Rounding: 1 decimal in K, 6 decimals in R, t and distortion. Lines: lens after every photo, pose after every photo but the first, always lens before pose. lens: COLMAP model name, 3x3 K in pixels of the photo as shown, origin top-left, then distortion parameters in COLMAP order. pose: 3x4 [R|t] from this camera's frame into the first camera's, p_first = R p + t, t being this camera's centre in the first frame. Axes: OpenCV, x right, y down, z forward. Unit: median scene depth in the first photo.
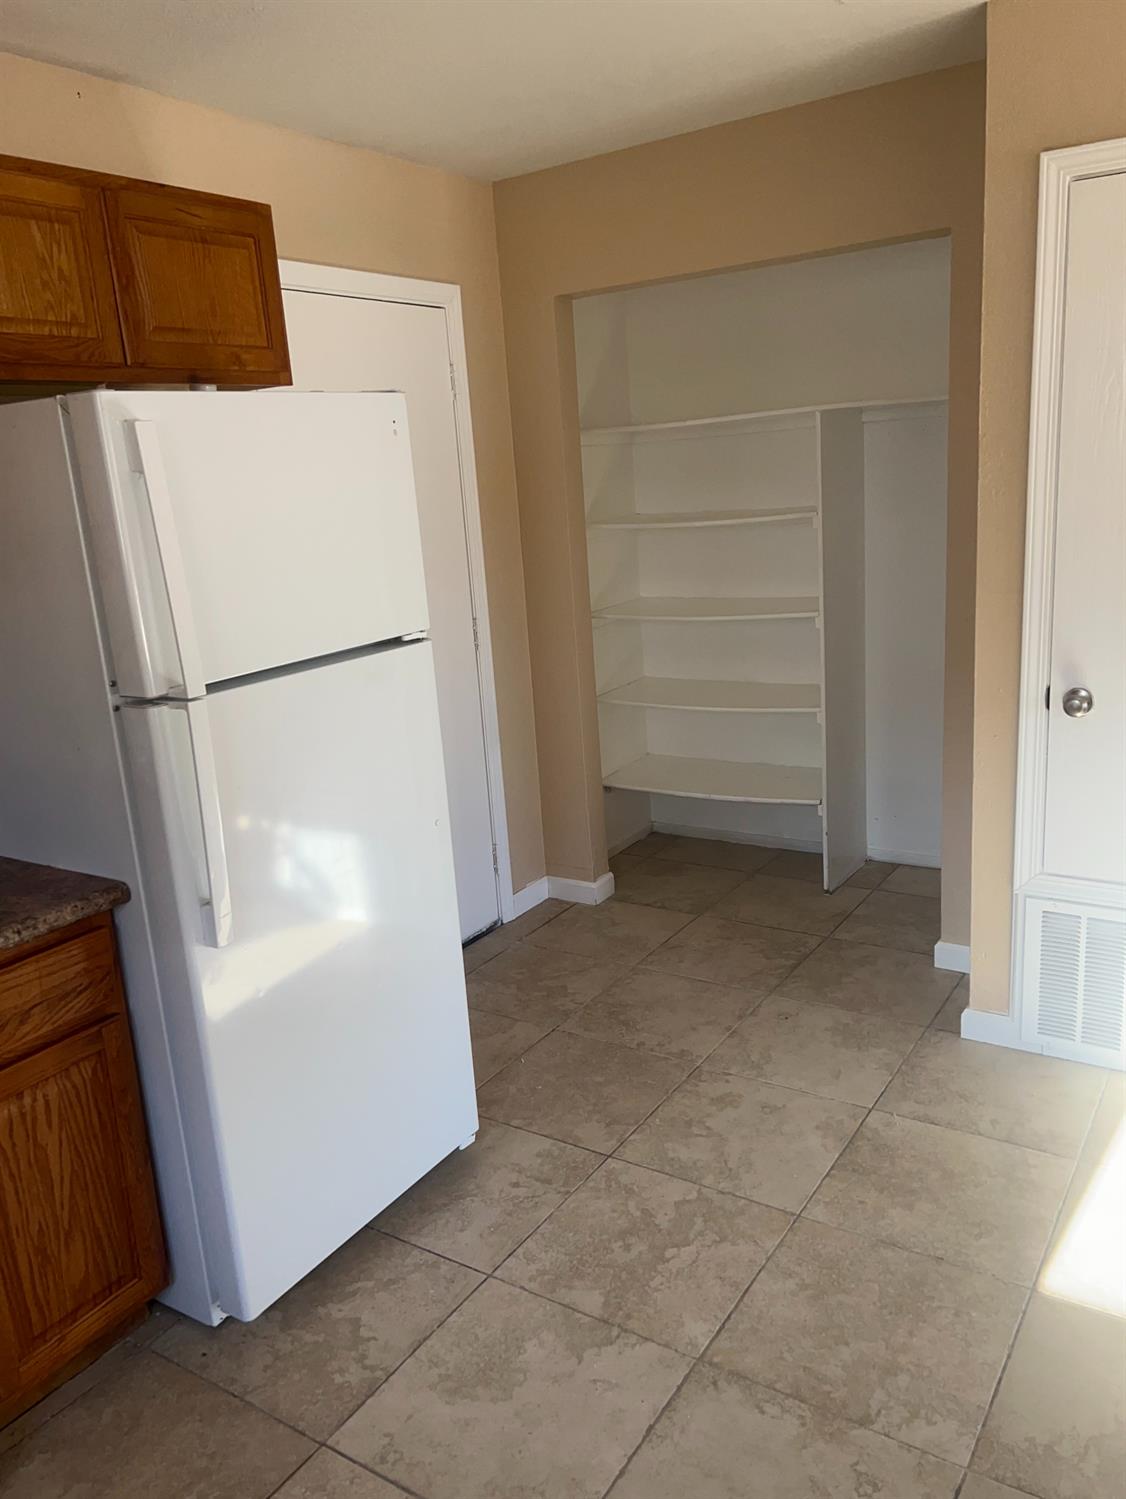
lens RADIAL K [[1162.4, 0, 569.0], [0, 1162.4, 754.7], [0, 0, 1]] dist [0.005435, 0.000266]
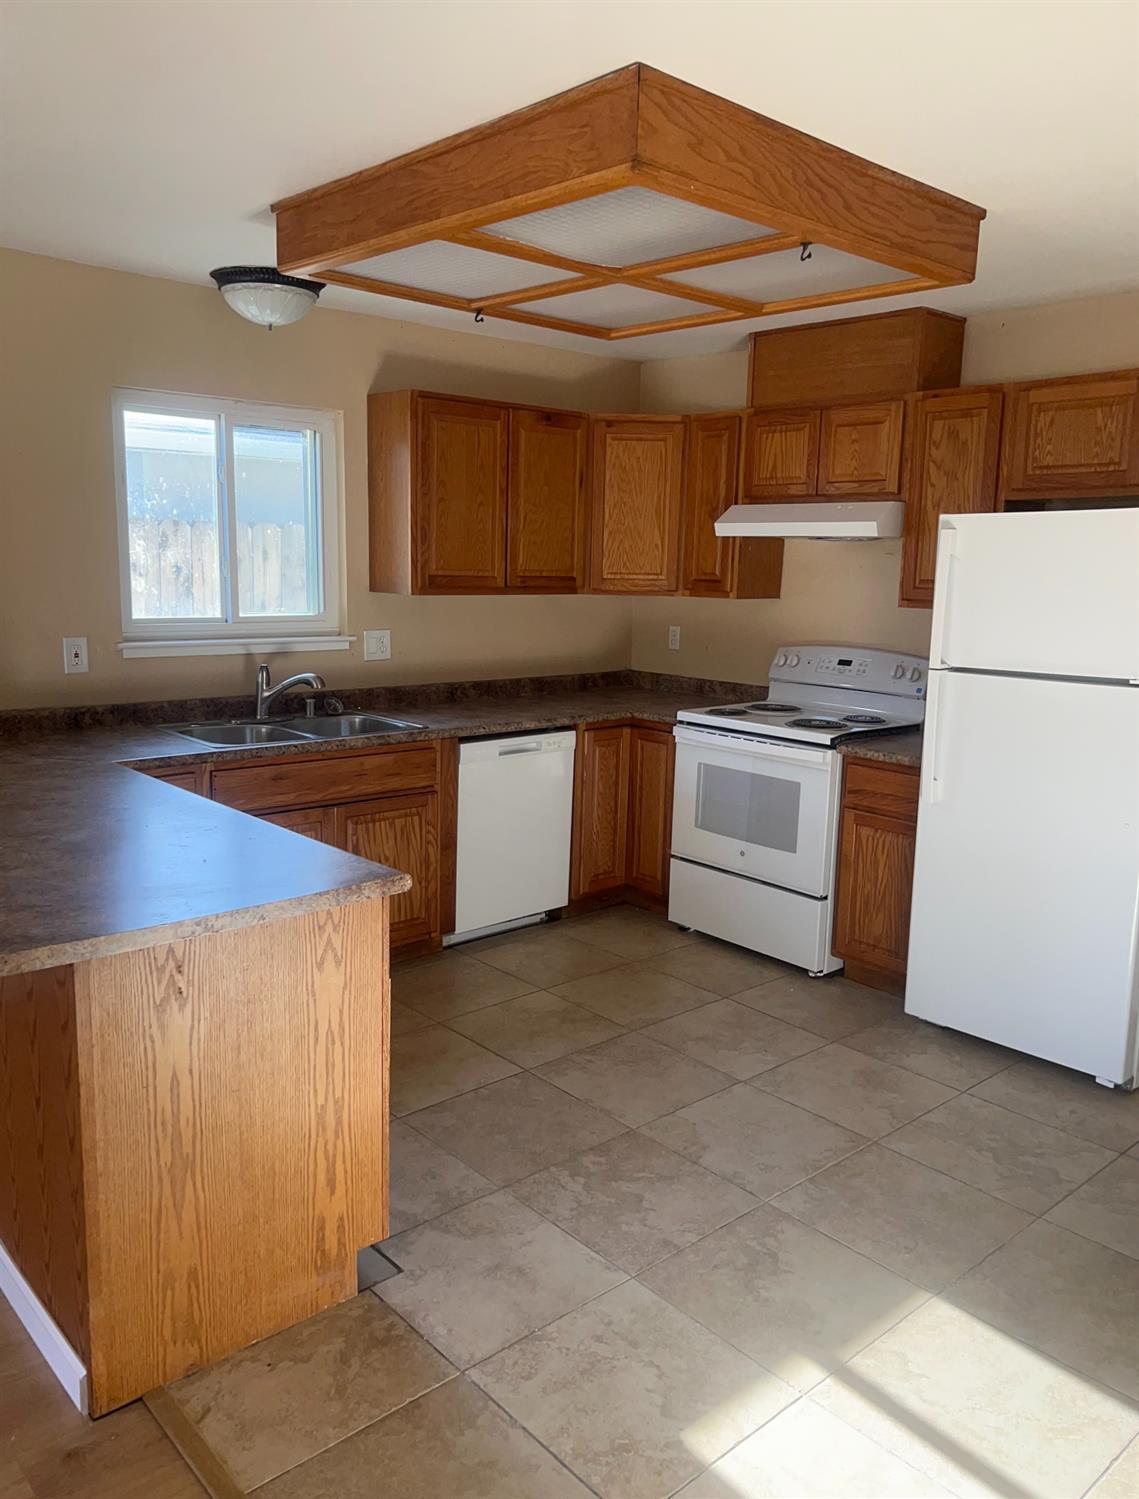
lens RADIAL K [[1148.8, 0, 574.5], [0, 1148.8, 763.7], [0, 0, 1]] dist [0.047851, -0.063171]
pose [[-0.264108, 0.226985, -0.937403, 1.456555], [-0.239317, 0.926096, 0.291673, -0.275277], [0.934331, 0.301370, -0.190268, 0.736075]]
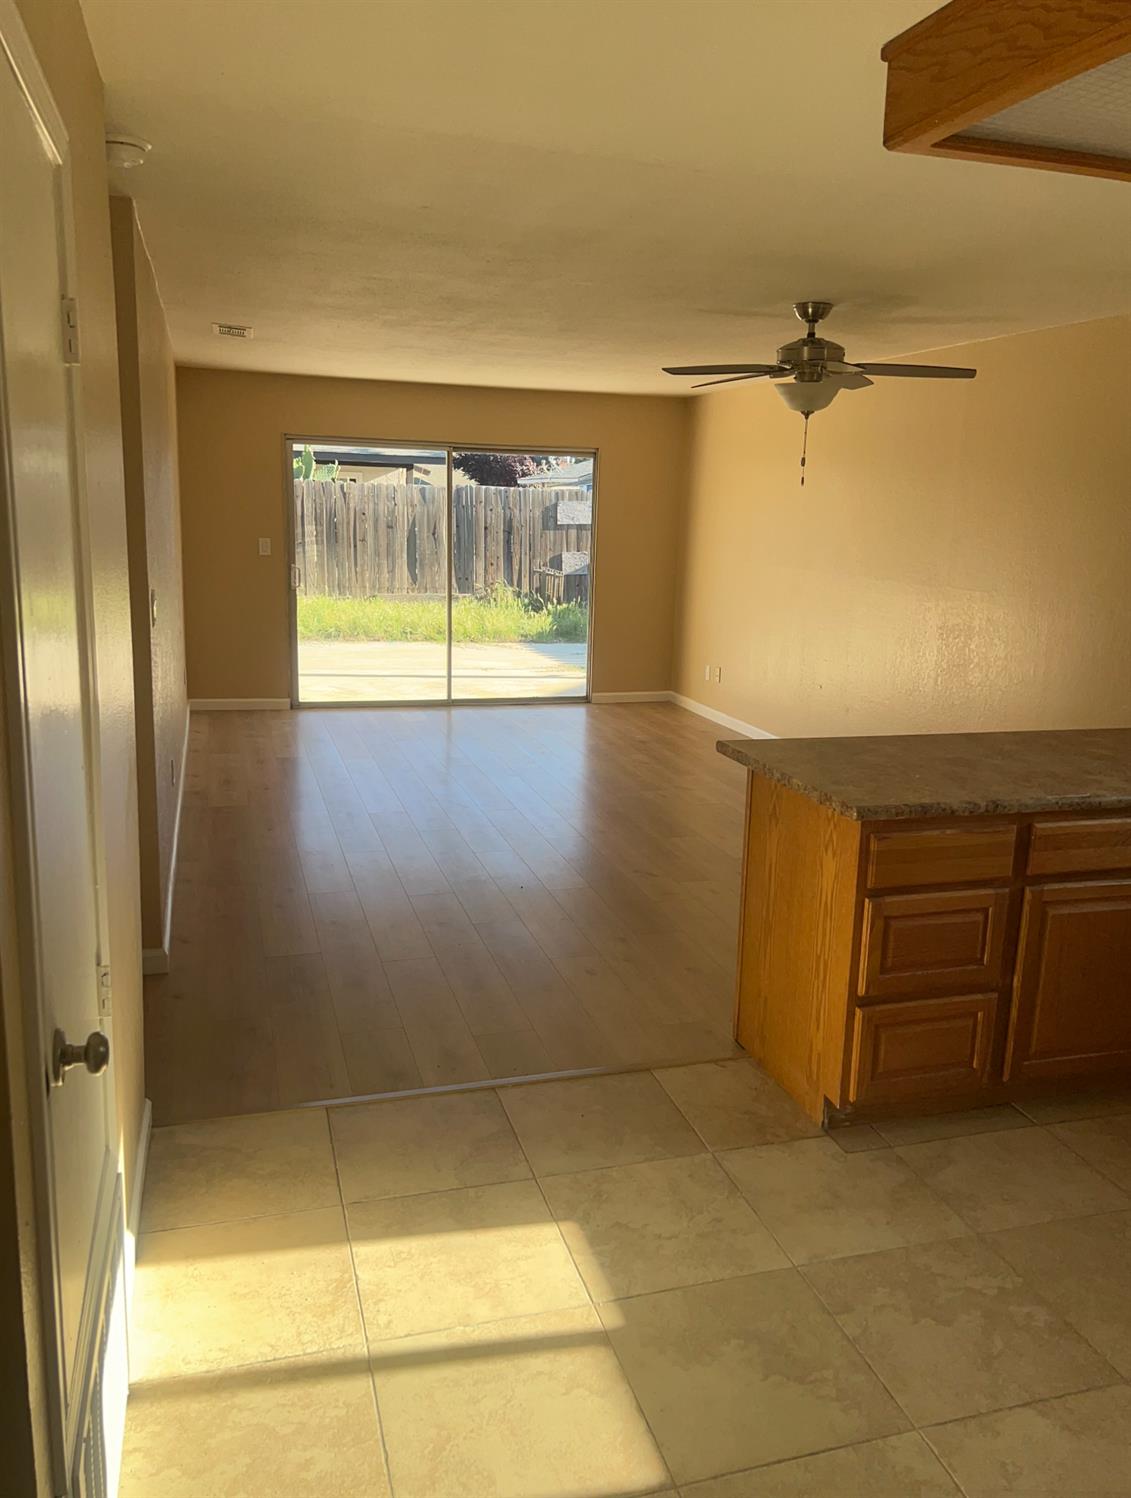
lens RADIAL K [[1161.6, 0, 571.5], [0, 1161.6, 754.2], [0, 0, 1]] dist [0.005435, 0.000266]
pose [[-0.755357, -0.099339, 0.647740, -0.101656], [0.173510, 0.922848, 0.343868, -0.382975], [-0.631926, 0.372132, -0.679844, 1.482824]]
